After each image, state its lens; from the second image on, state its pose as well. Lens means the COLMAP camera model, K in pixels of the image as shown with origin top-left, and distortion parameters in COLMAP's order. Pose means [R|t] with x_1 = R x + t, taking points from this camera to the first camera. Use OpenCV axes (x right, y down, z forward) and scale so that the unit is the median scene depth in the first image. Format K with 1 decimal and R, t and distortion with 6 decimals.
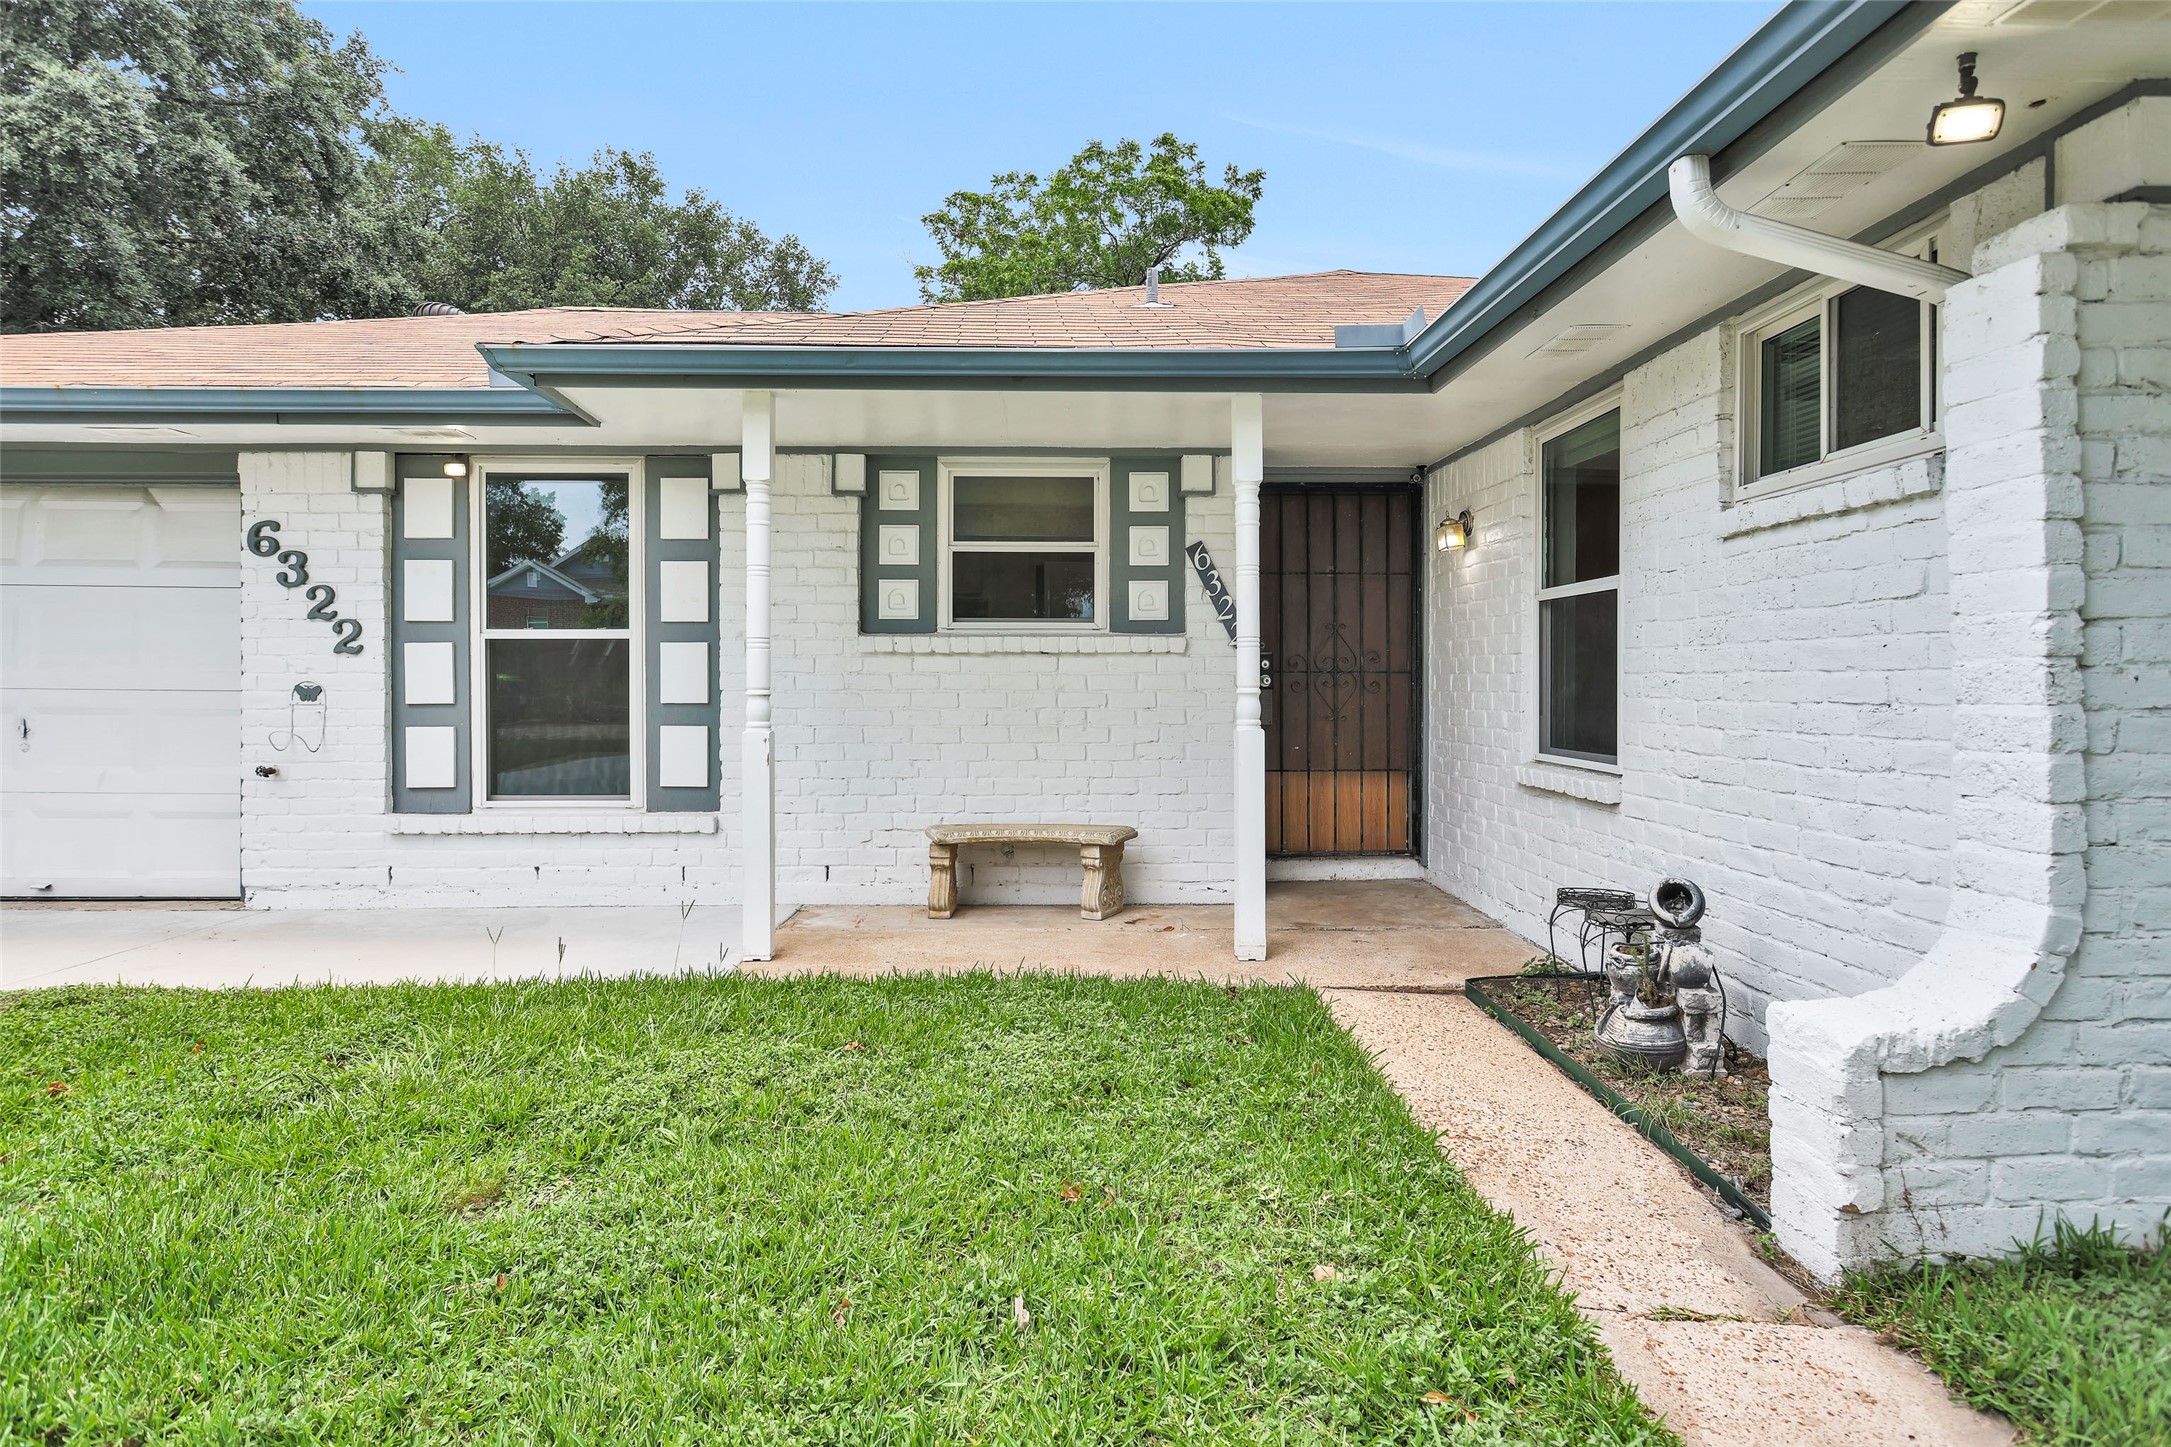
lens RADIAL K [[1184.8, 0, 1054.6], [0, 1184.8, 714.2], [0, 0, 1]] dist [-0.002552, 0.002052]
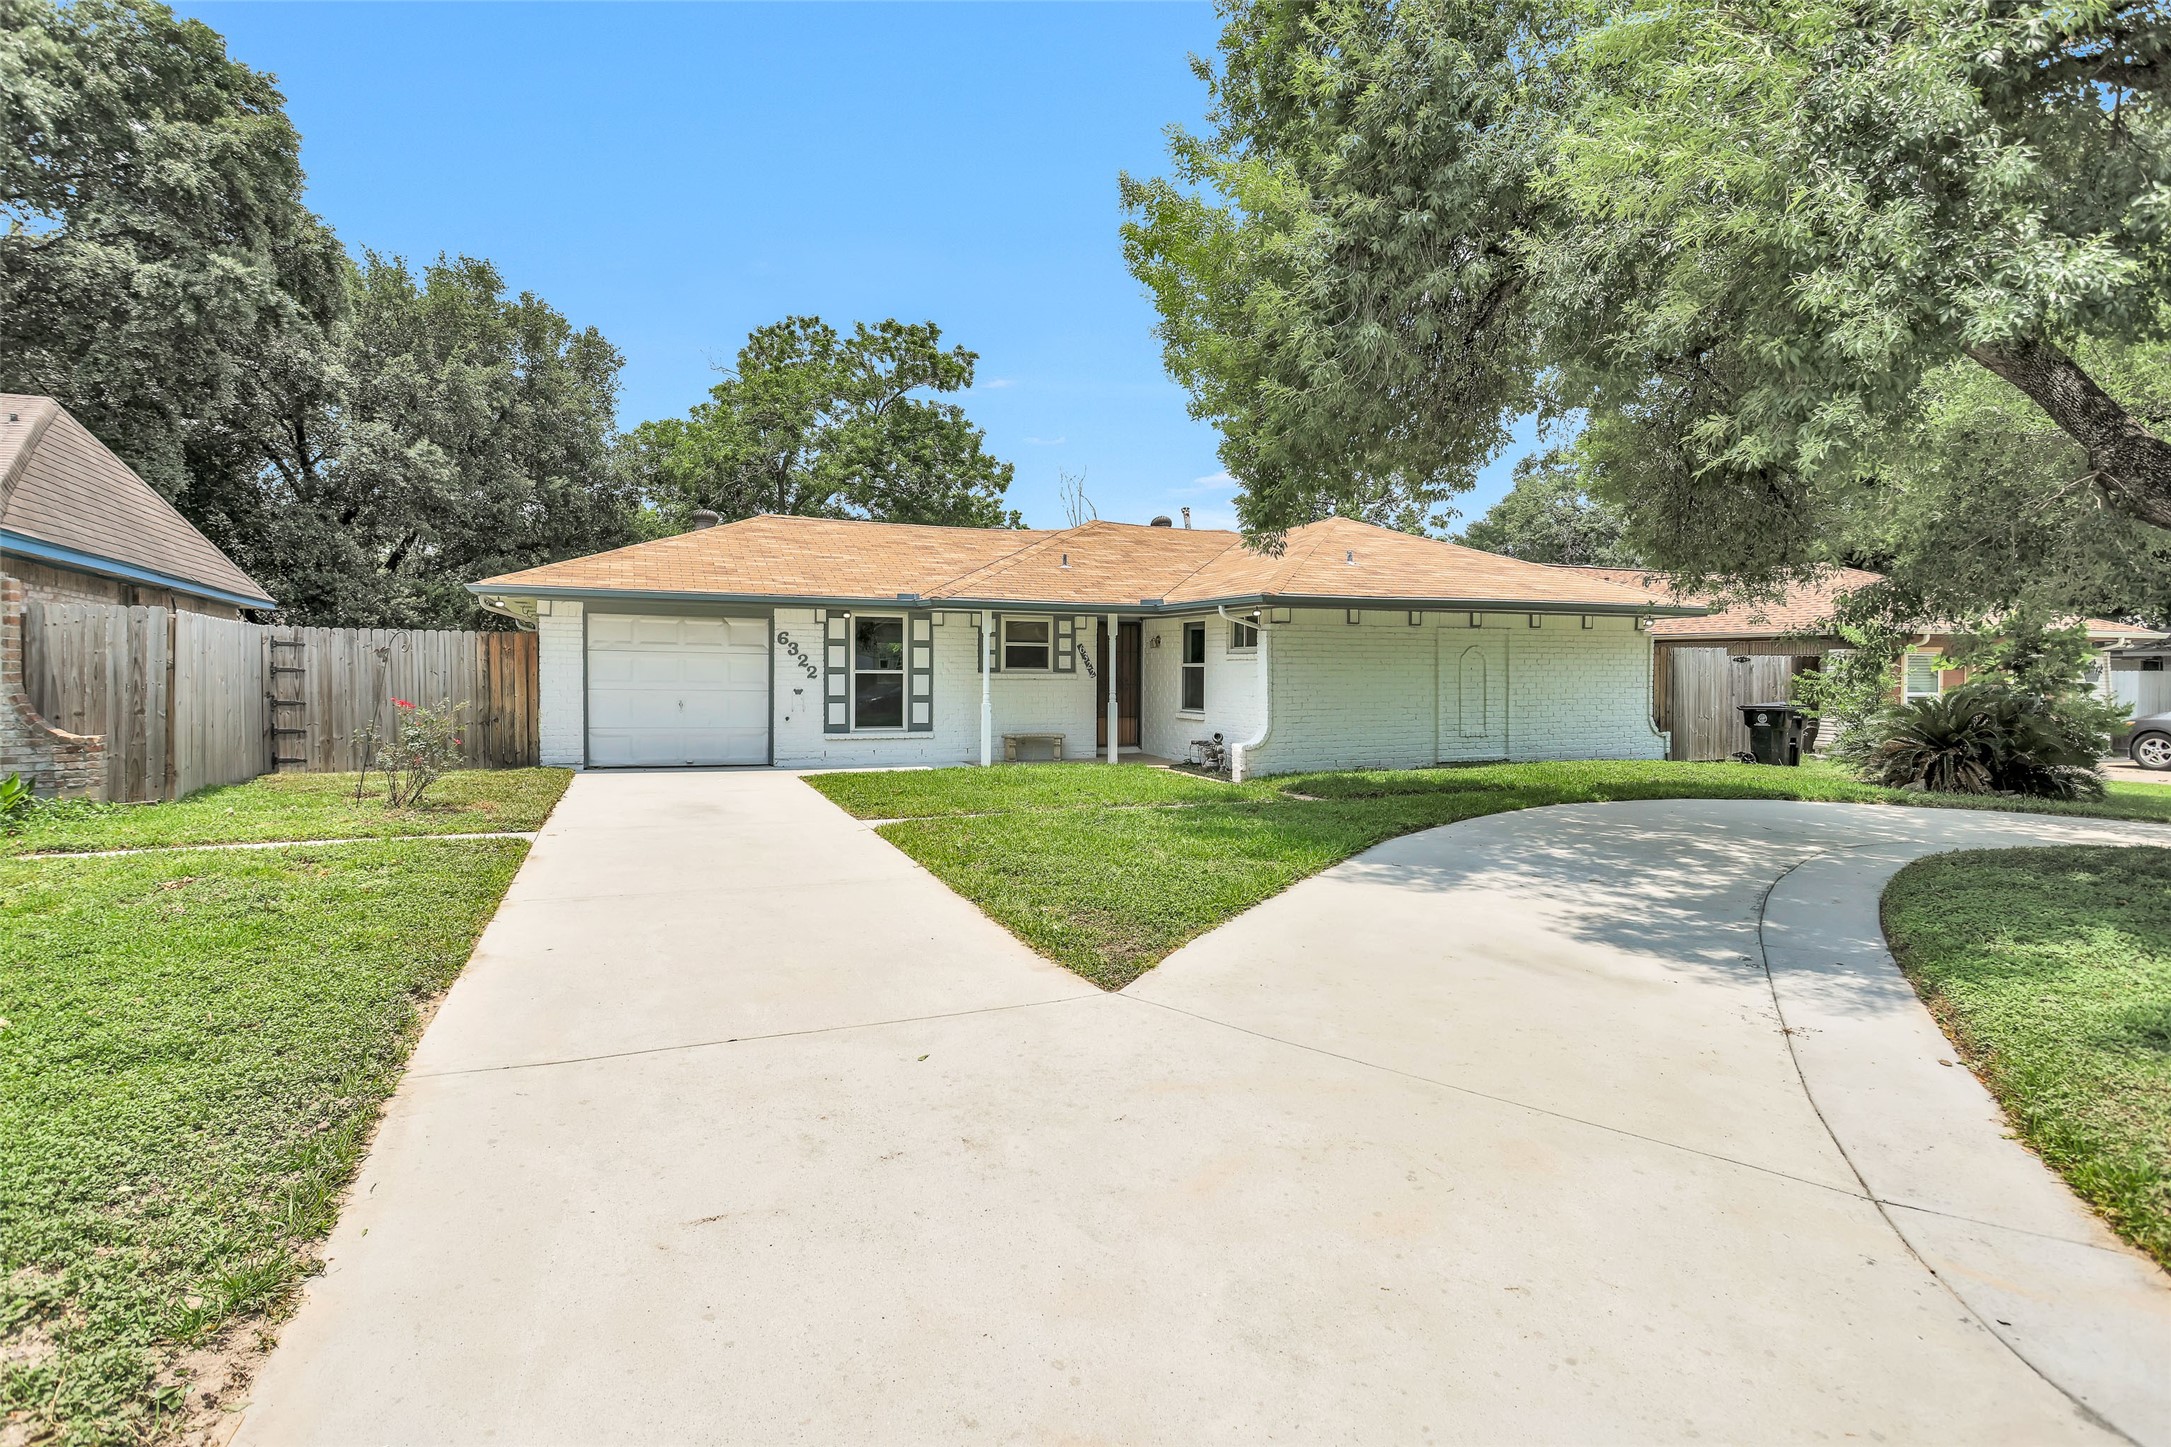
lens RADIAL K [[1103.9, 0, 1076.0], [0, 1103.9, 701.2], [0, 0, 1]] dist [0.003021, 0.003159]
pose [[0.932193, -0.002842, 0.361950, -0.956120], [0.002186, 0.999995, 0.002224, 0.000569], [-0.361955, -0.001282, 0.932195, -1.738393]]
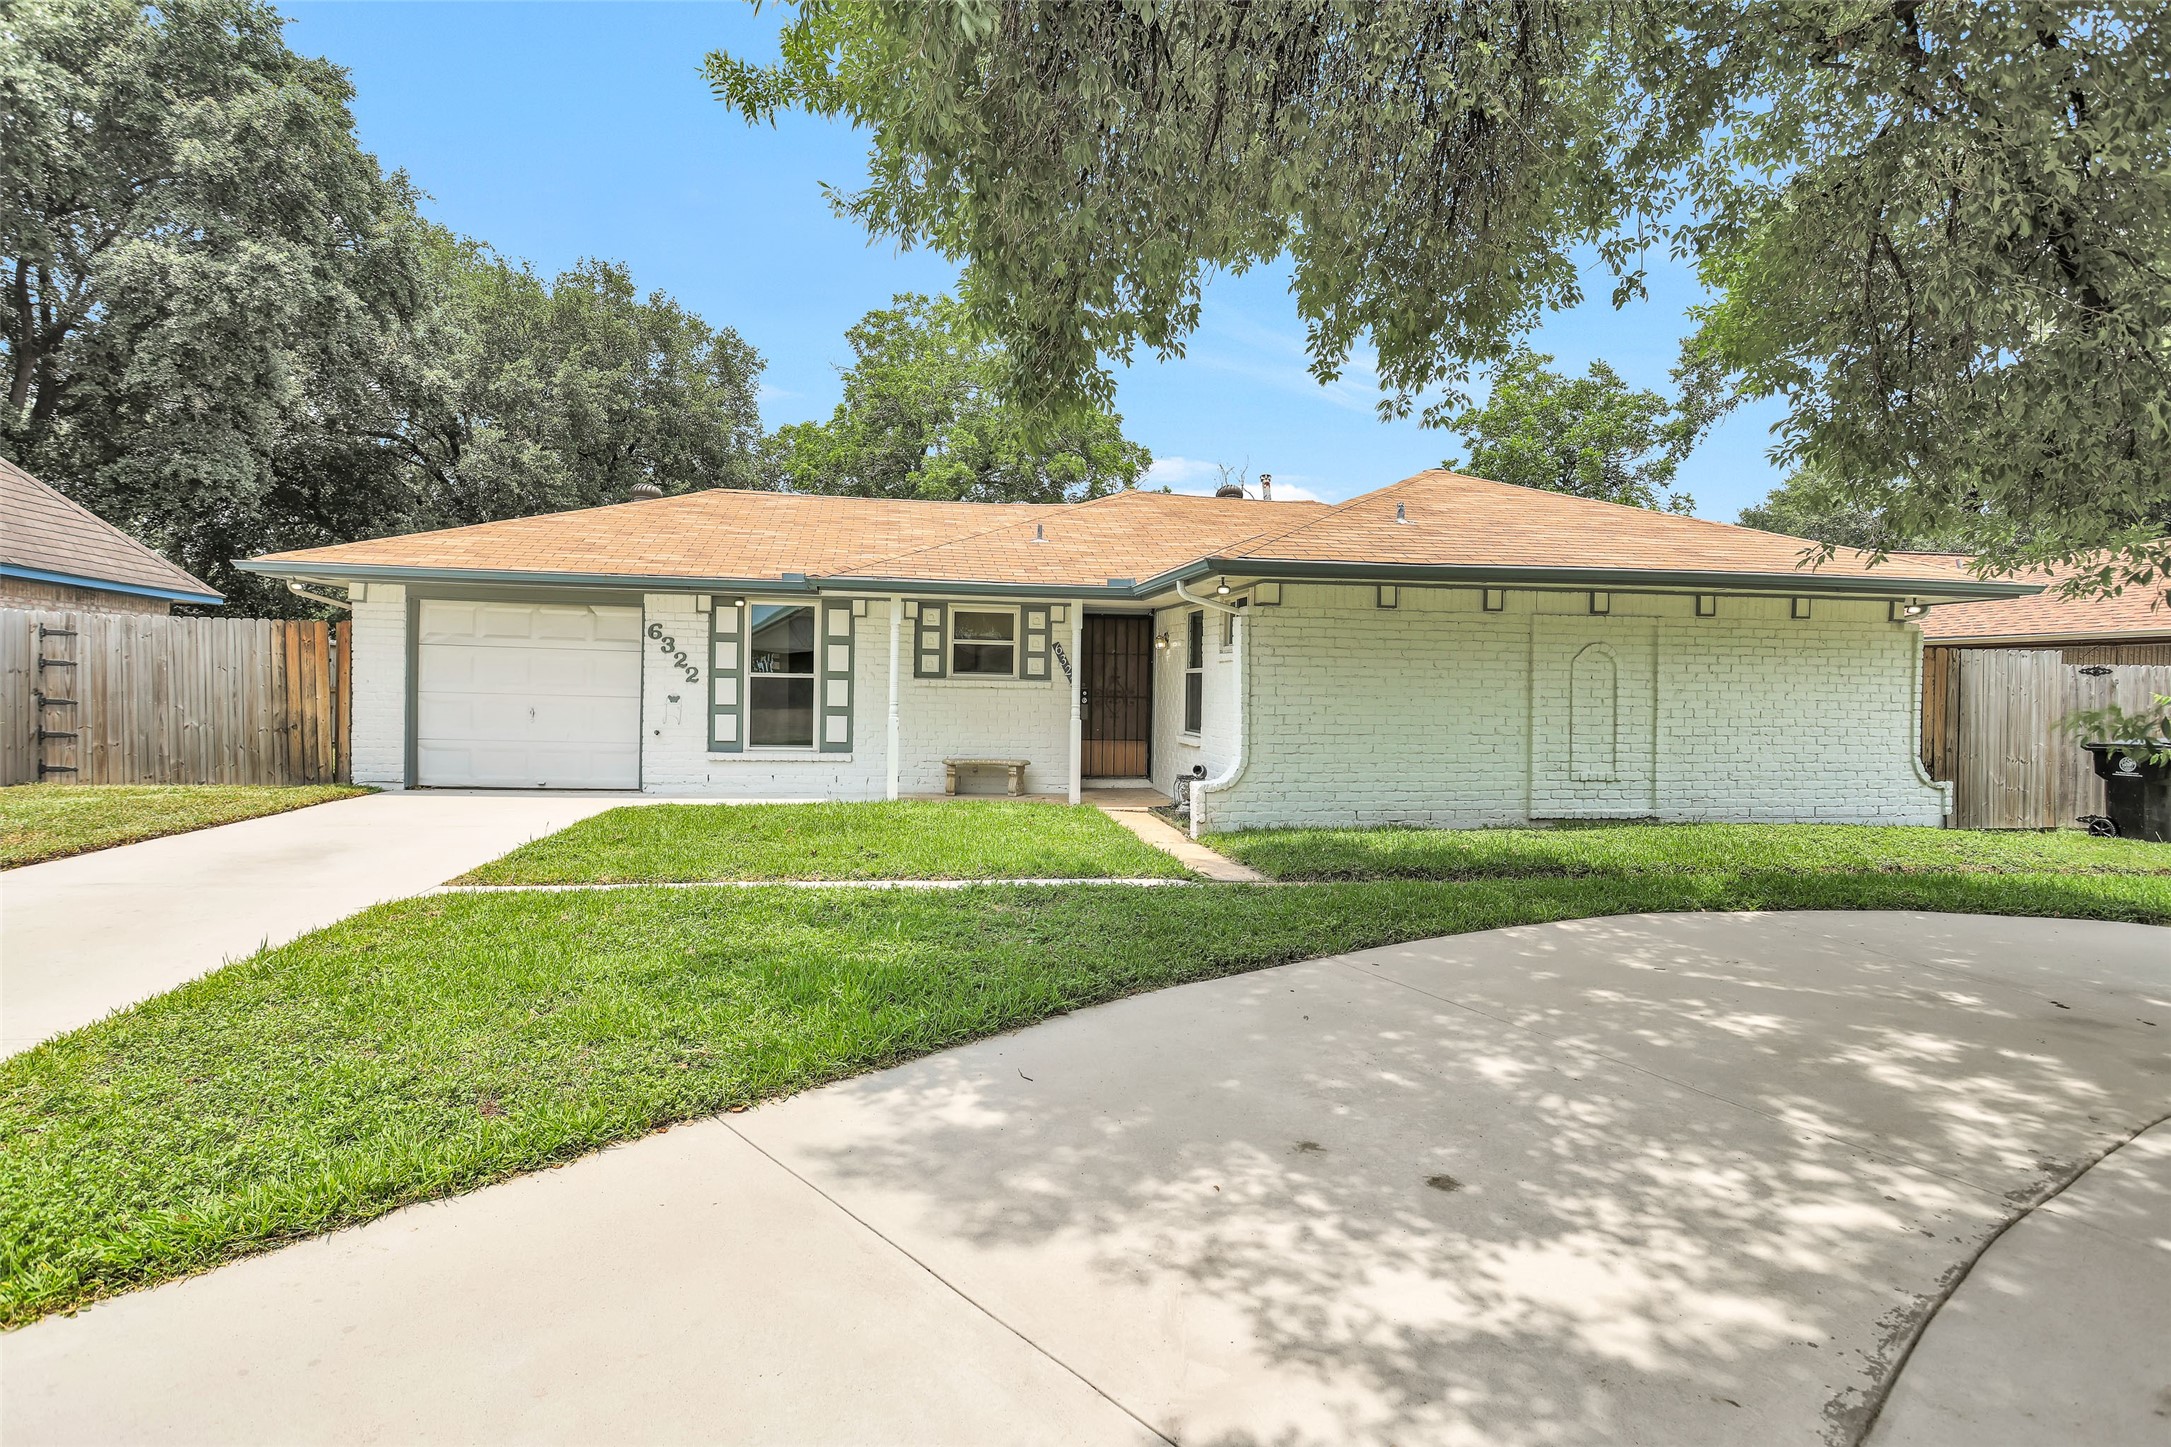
lens RADIAL K [[1103.9, 0, 1067.2], [0, 1103.9, 729.4], [0, 0, 1]] dist [0.003021, 0.003159]
pose [[0.989707, 0.013492, 0.142472, -0.174060], [-0.015295, 0.999816, 0.011568, 0.004299], [-0.142290, -0.013628, 0.989731, -1.213841]]
